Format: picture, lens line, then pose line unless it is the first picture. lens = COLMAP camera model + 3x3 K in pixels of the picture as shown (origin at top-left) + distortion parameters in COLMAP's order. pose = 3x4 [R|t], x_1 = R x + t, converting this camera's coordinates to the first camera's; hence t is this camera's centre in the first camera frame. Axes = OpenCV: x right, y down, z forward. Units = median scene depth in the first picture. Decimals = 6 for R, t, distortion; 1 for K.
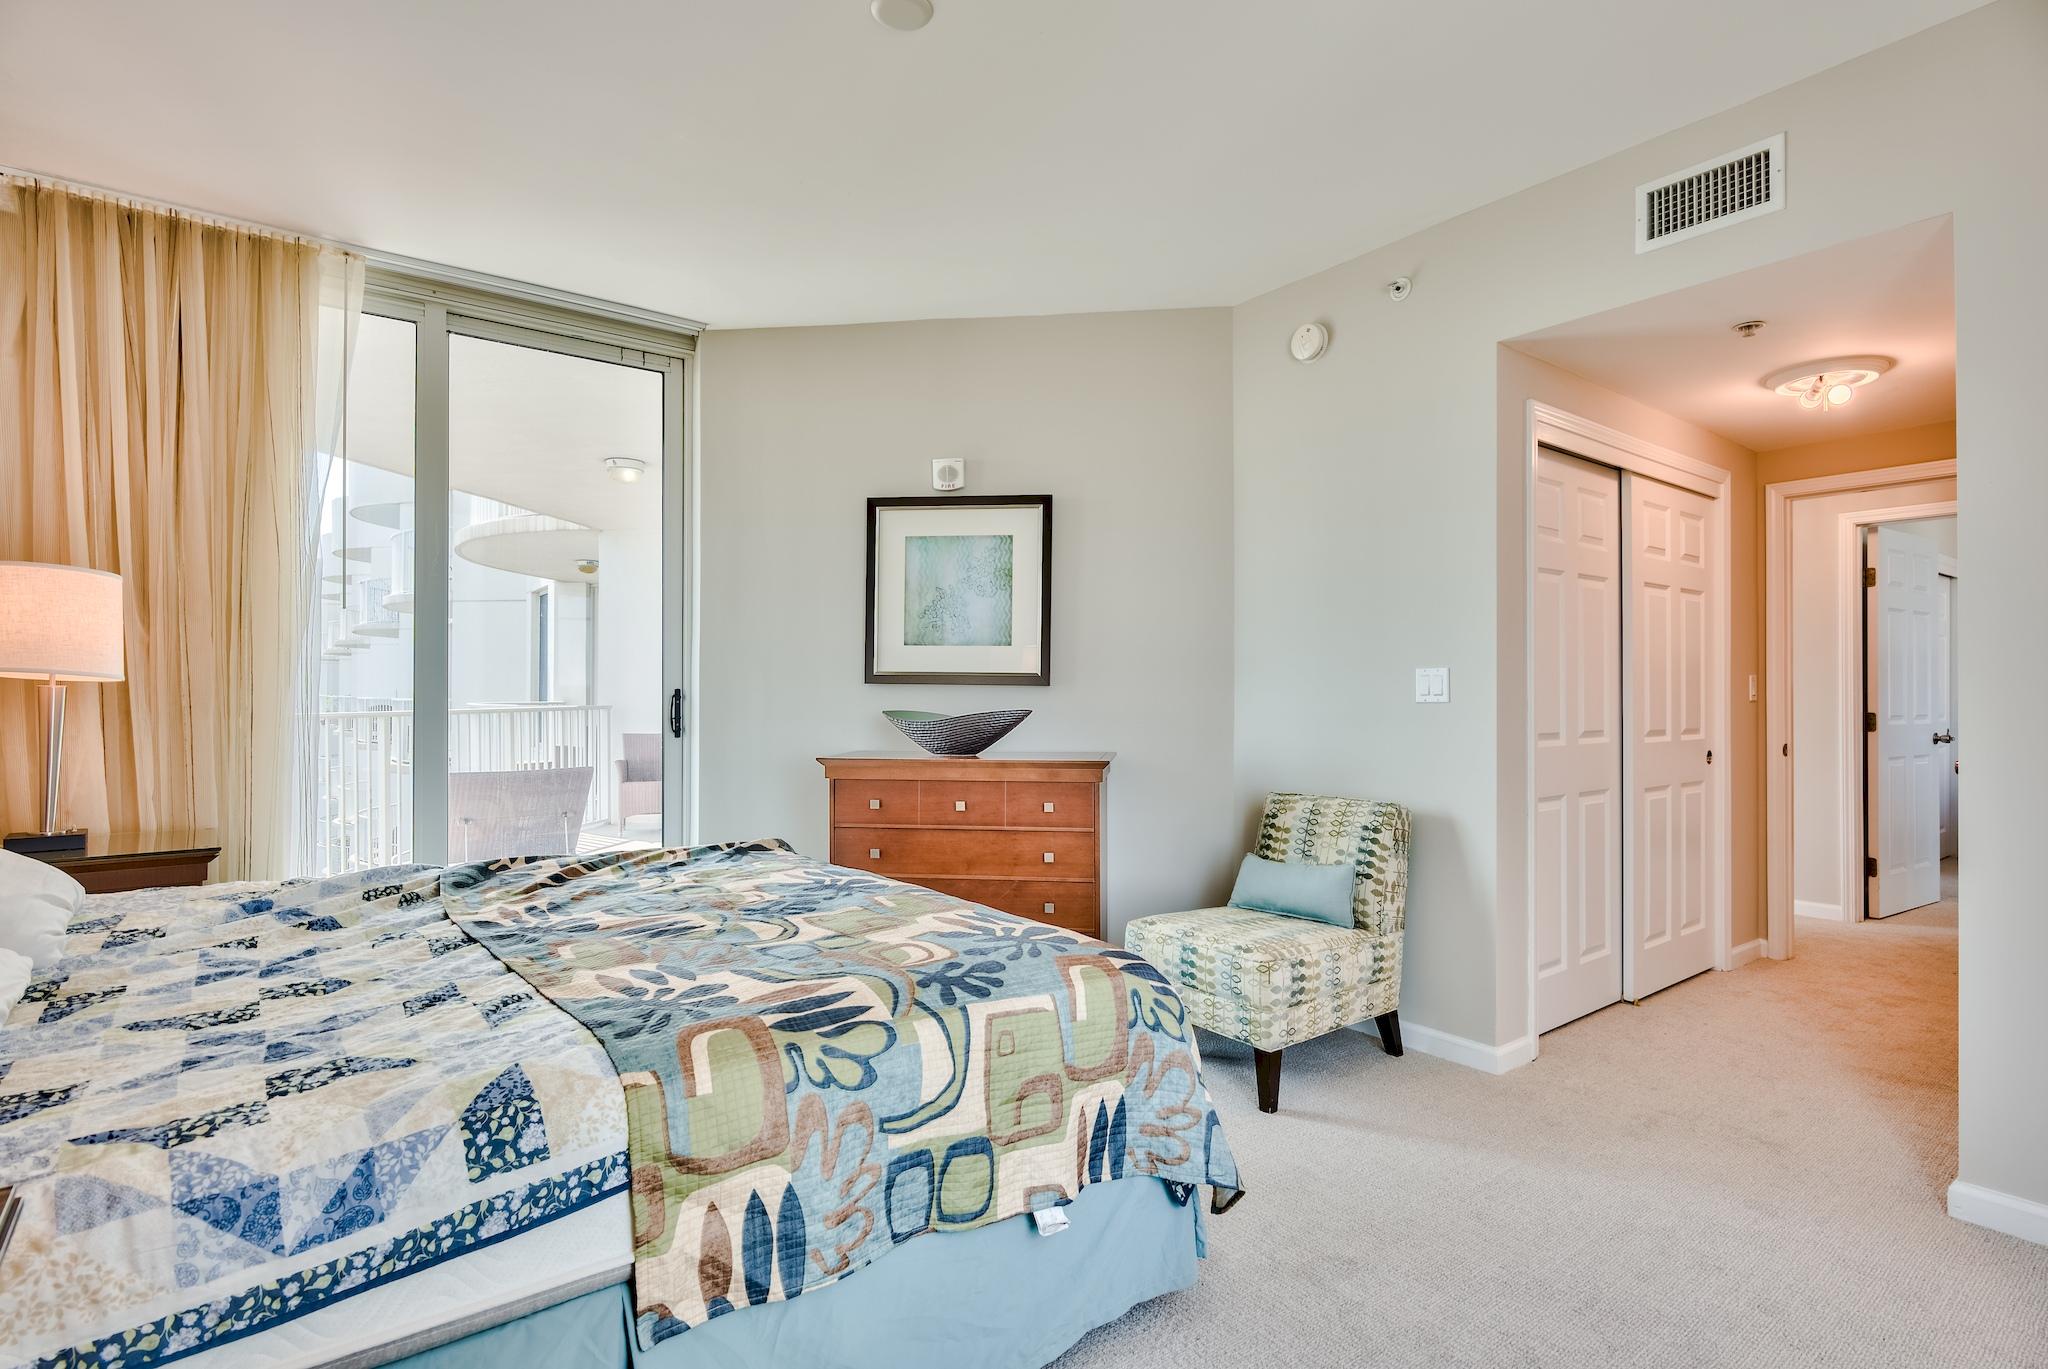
lens RADIAL K [[956.5, 0, 949.8], [0, 956.5, 684.8], [0, 0, 1]] dist [-0.000319, -0.000339]
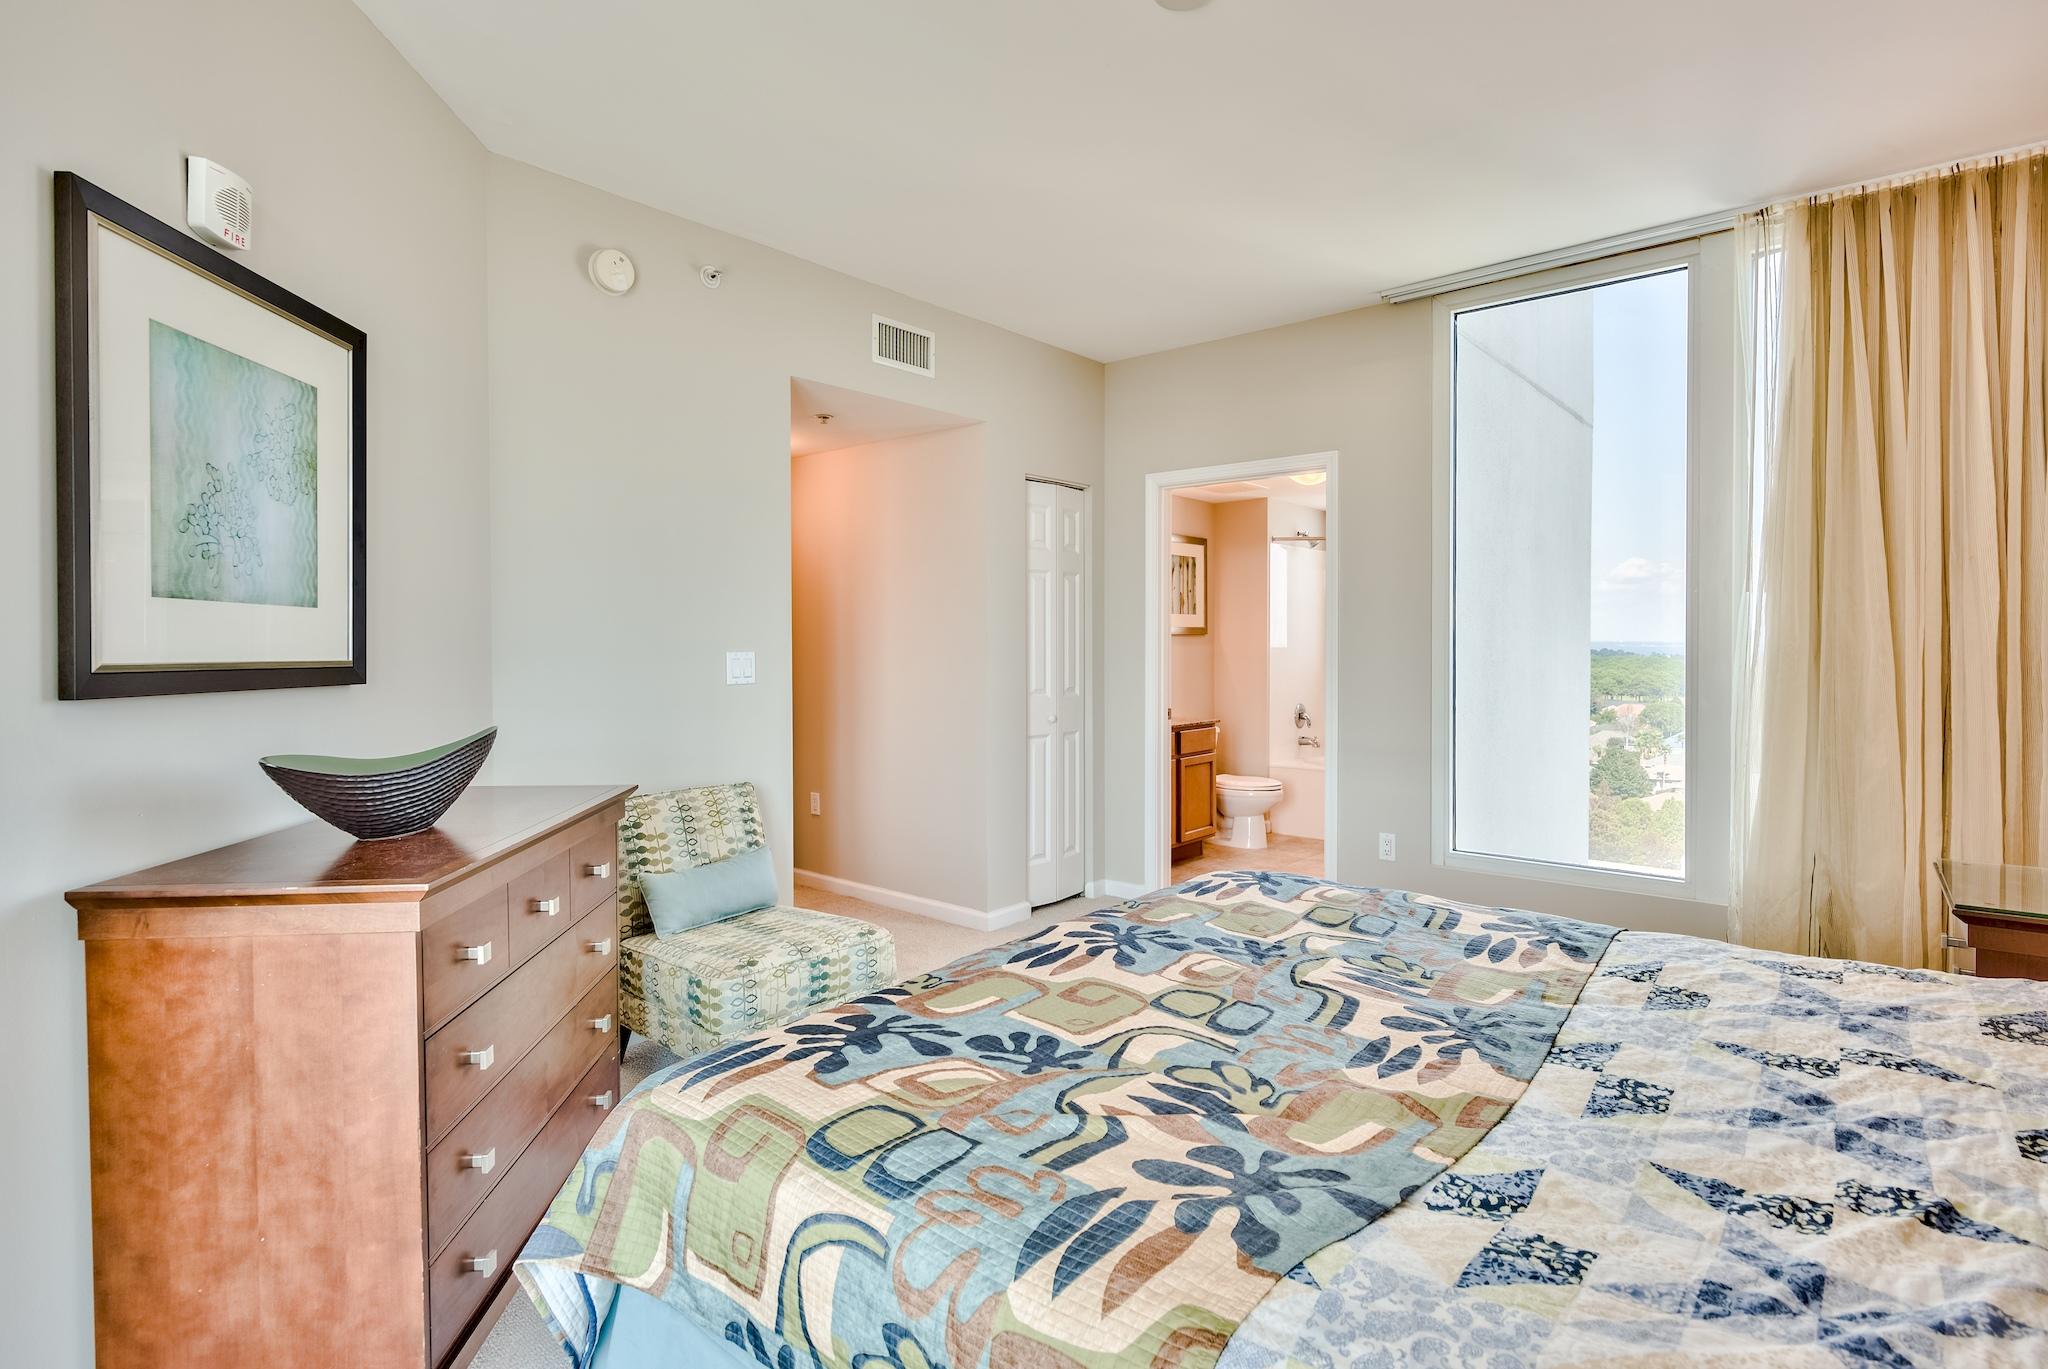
lens RADIAL K [[1026.6, 0, 1029.5], [0, 1026.6, 651.3], [0, 0, 1]] dist [-0.004373, -0.000837]
pose [[-0.235649, -0.012614, 0.971756, -0.553859], [-0.006440, 0.999914, 0.011418, -0.026643], [-0.971817, -0.003568, -0.235710, 0.769068]]
